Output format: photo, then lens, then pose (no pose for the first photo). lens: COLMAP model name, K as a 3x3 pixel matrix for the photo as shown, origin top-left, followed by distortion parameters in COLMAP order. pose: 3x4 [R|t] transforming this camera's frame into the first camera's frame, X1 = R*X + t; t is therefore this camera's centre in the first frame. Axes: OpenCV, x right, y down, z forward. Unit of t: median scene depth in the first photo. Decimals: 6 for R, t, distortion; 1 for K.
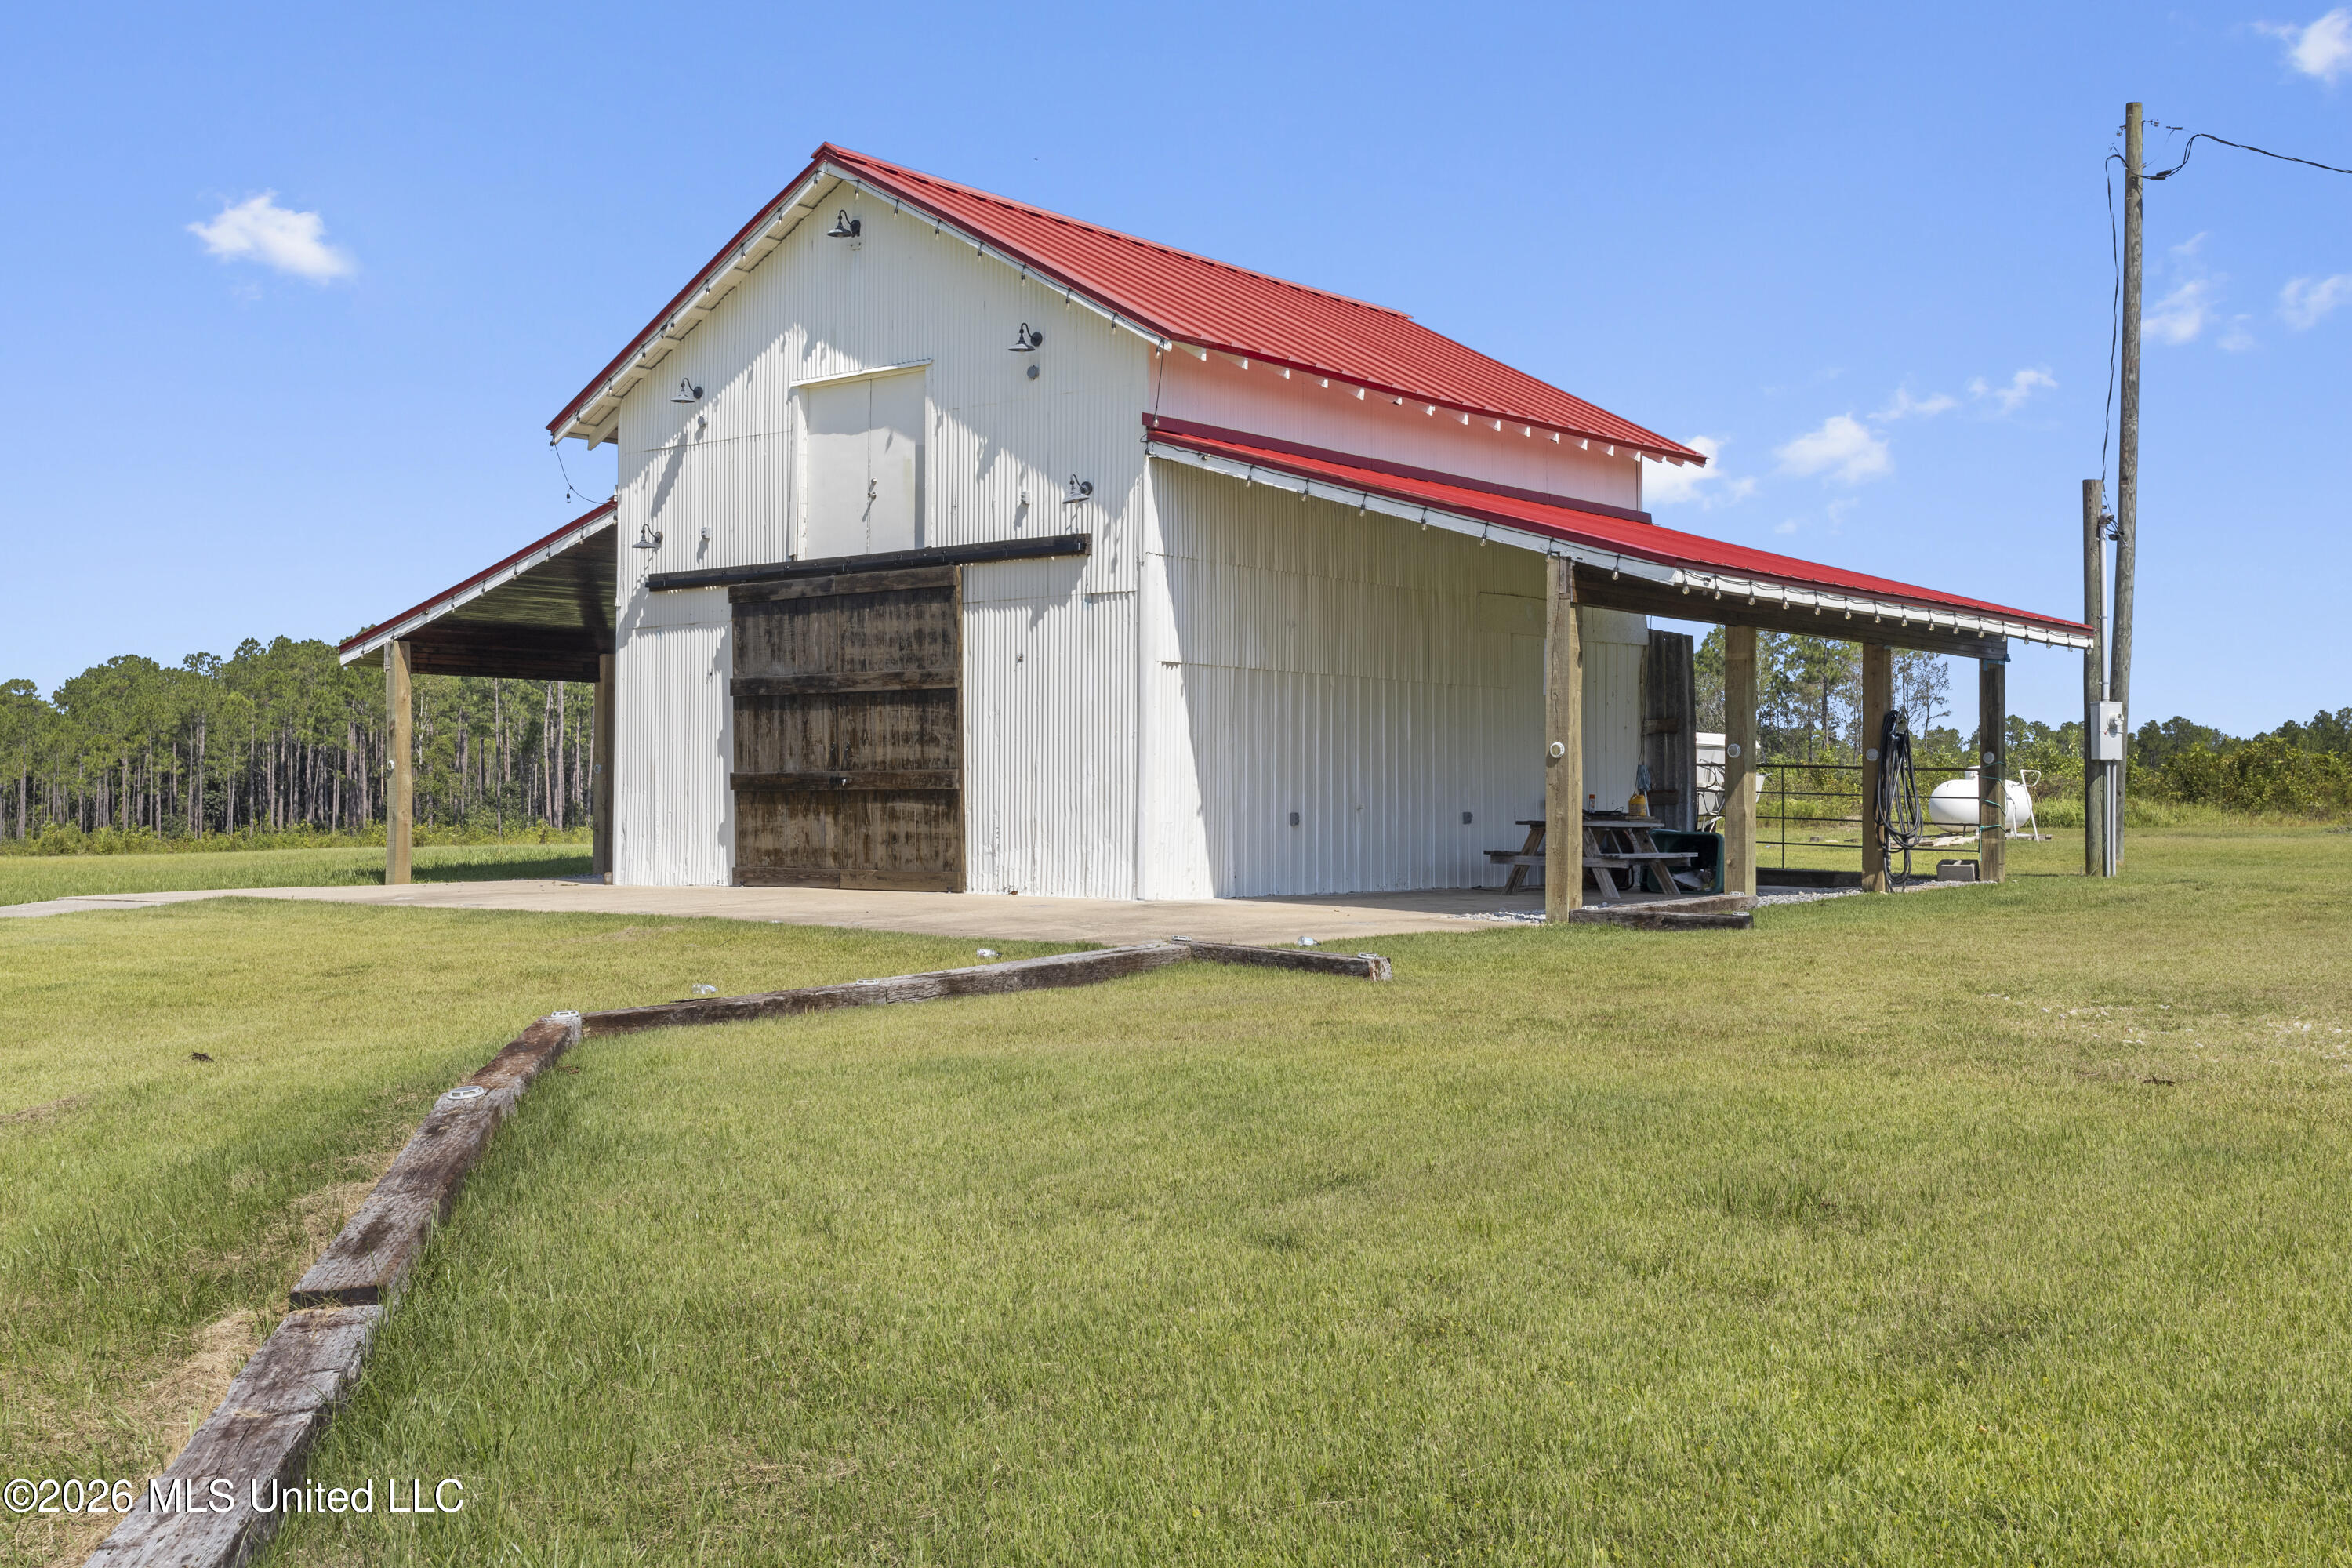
lens RADIAL K [[2483.7, 0, 1176.0], [0, 2483.7, 784.0], [0, 0, 1]] dist [-0.005768, -0.002430]
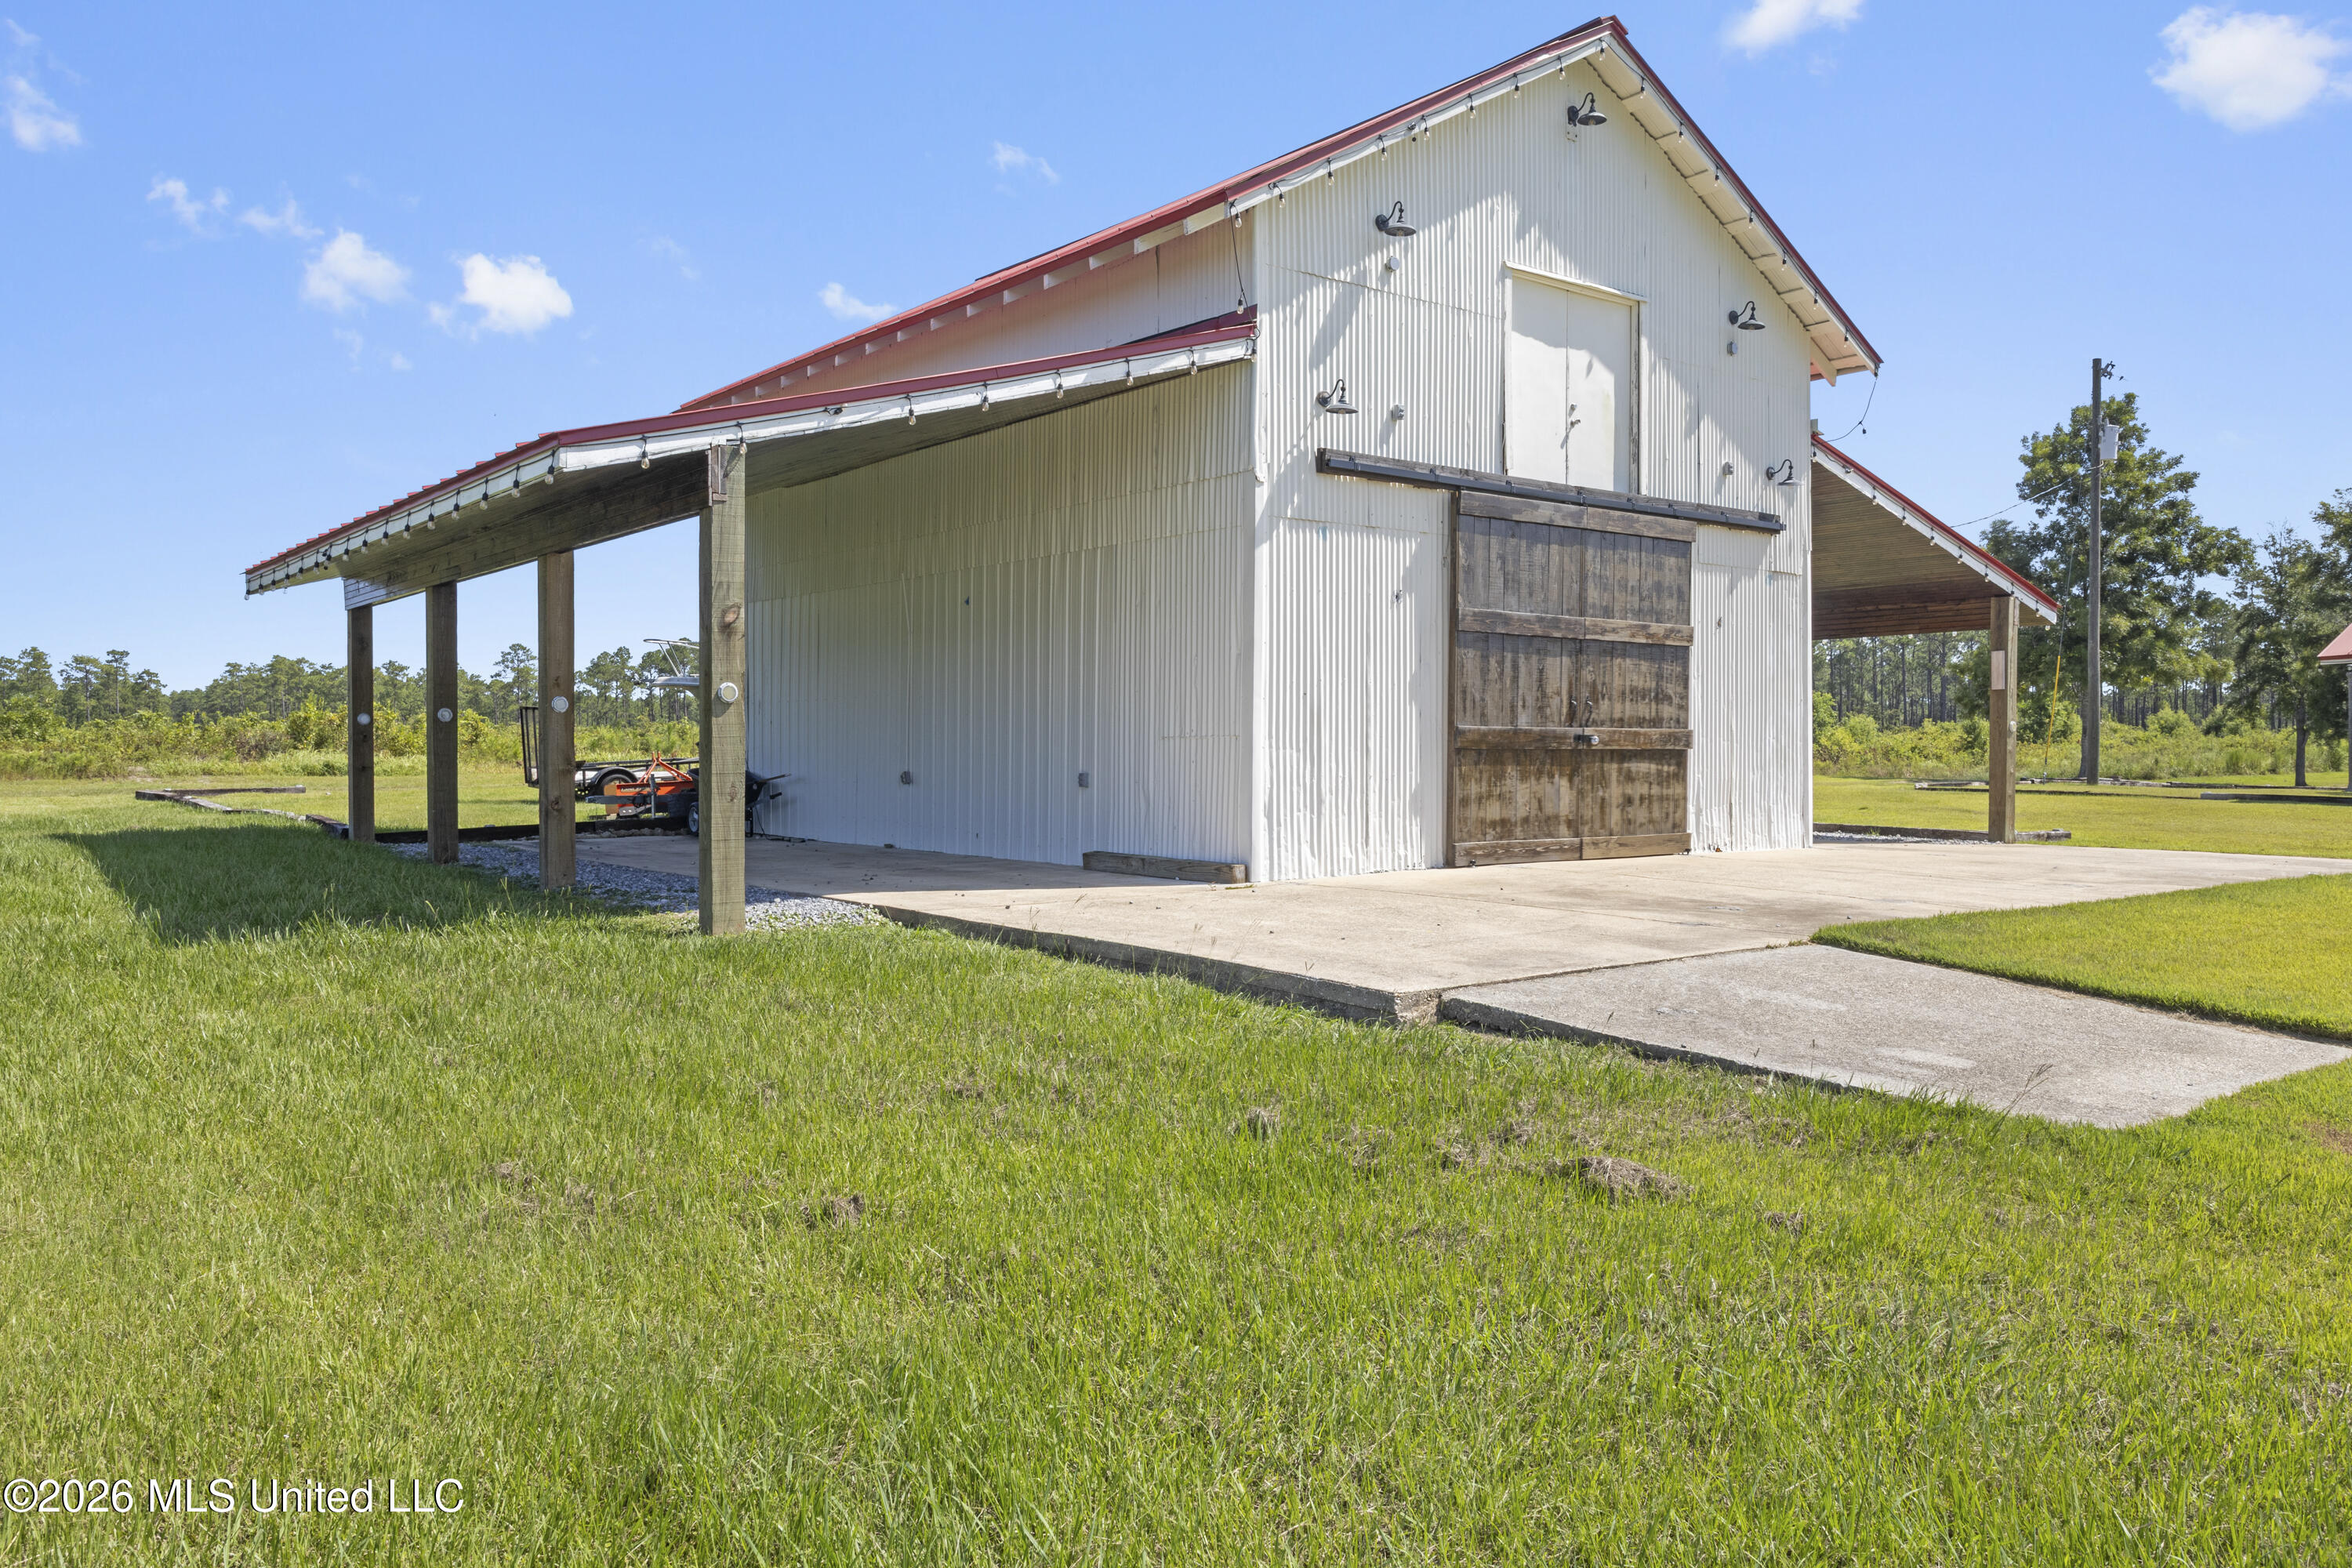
lens RADIAL K [[1719.3, 0, 1176.0], [0, 1719.3, 784.0], [0, 0, 1]] dist [0.003106, 0.000845]
pose [[0.228067, -0.016566, 0.973505, -0.764465], [-0.010303, 0.999758, 0.019427, 0.004464], [-0.973591, -0.014461, 0.227841, 0.995130]]
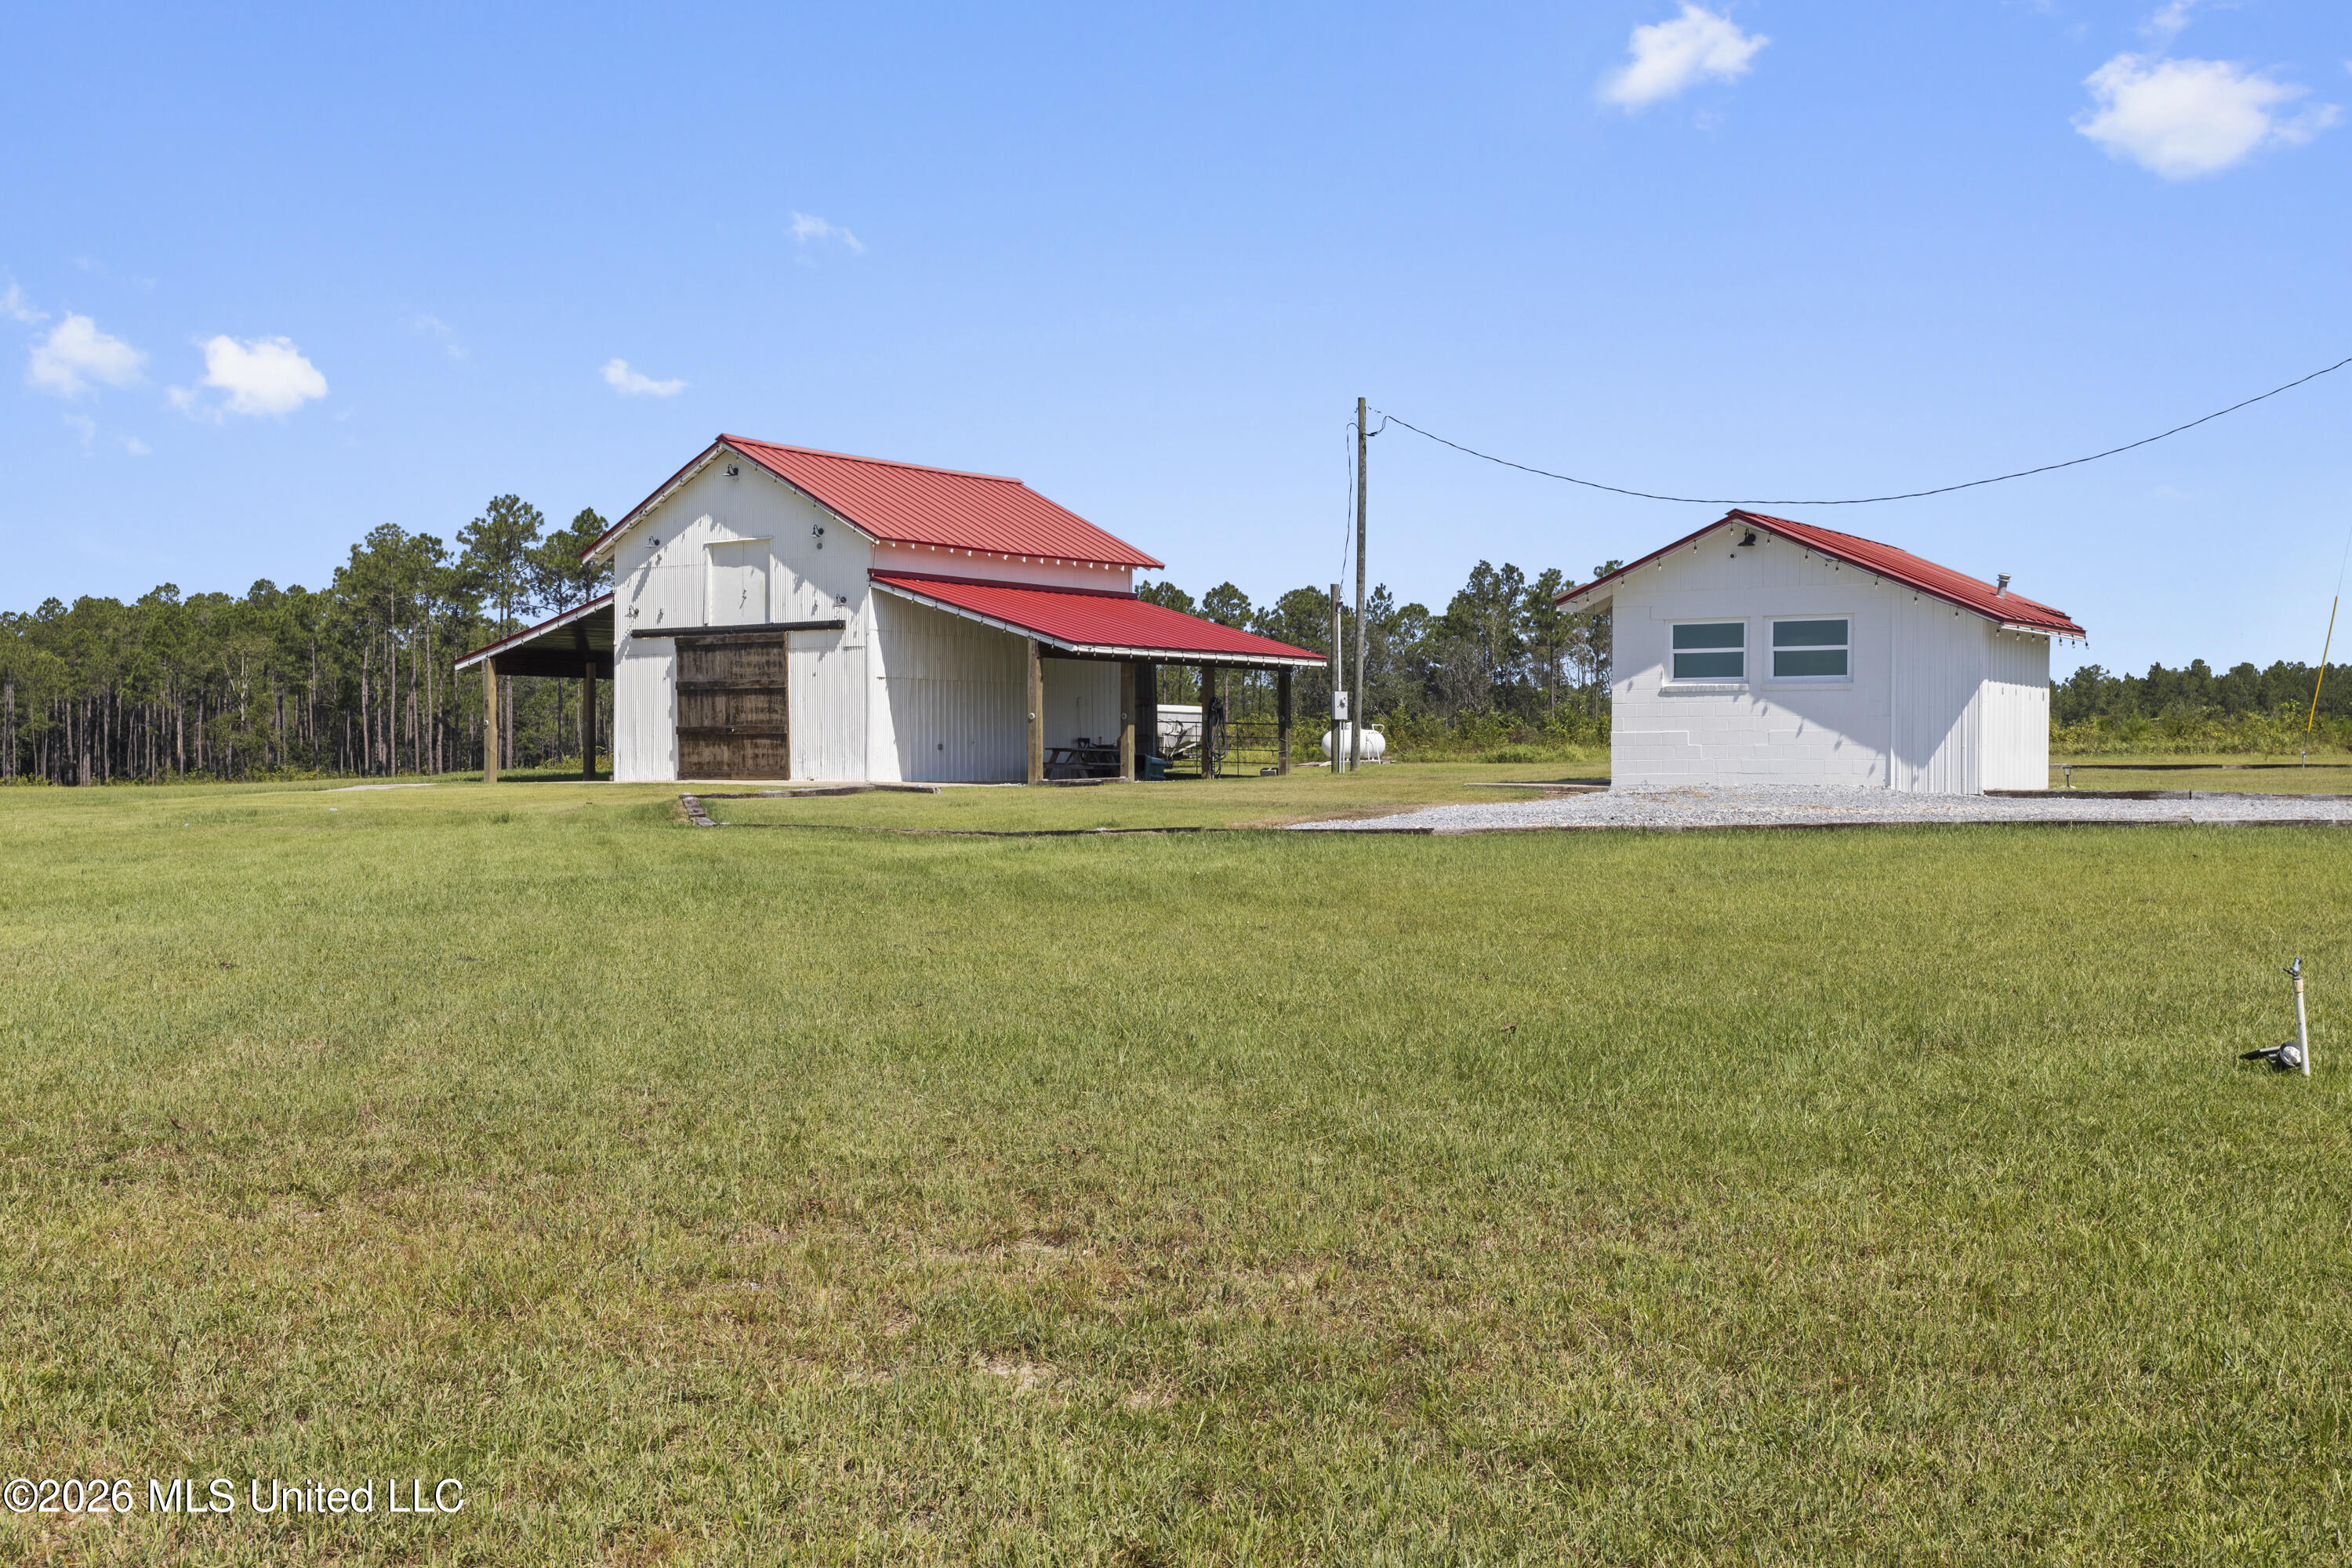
lens RADIAL K [[2642.4, 0, 1179.4], [0, 2642.4, 837.6], [0, 0, 1]] dist [0.004719, -0.000672]
pose [[0.997169, -0.003984, 0.075088, 0.080387], [0.001245, 0.999333, 0.036493, 0.008967], [-0.075184, -0.036297, 0.996509, -1.314423]]
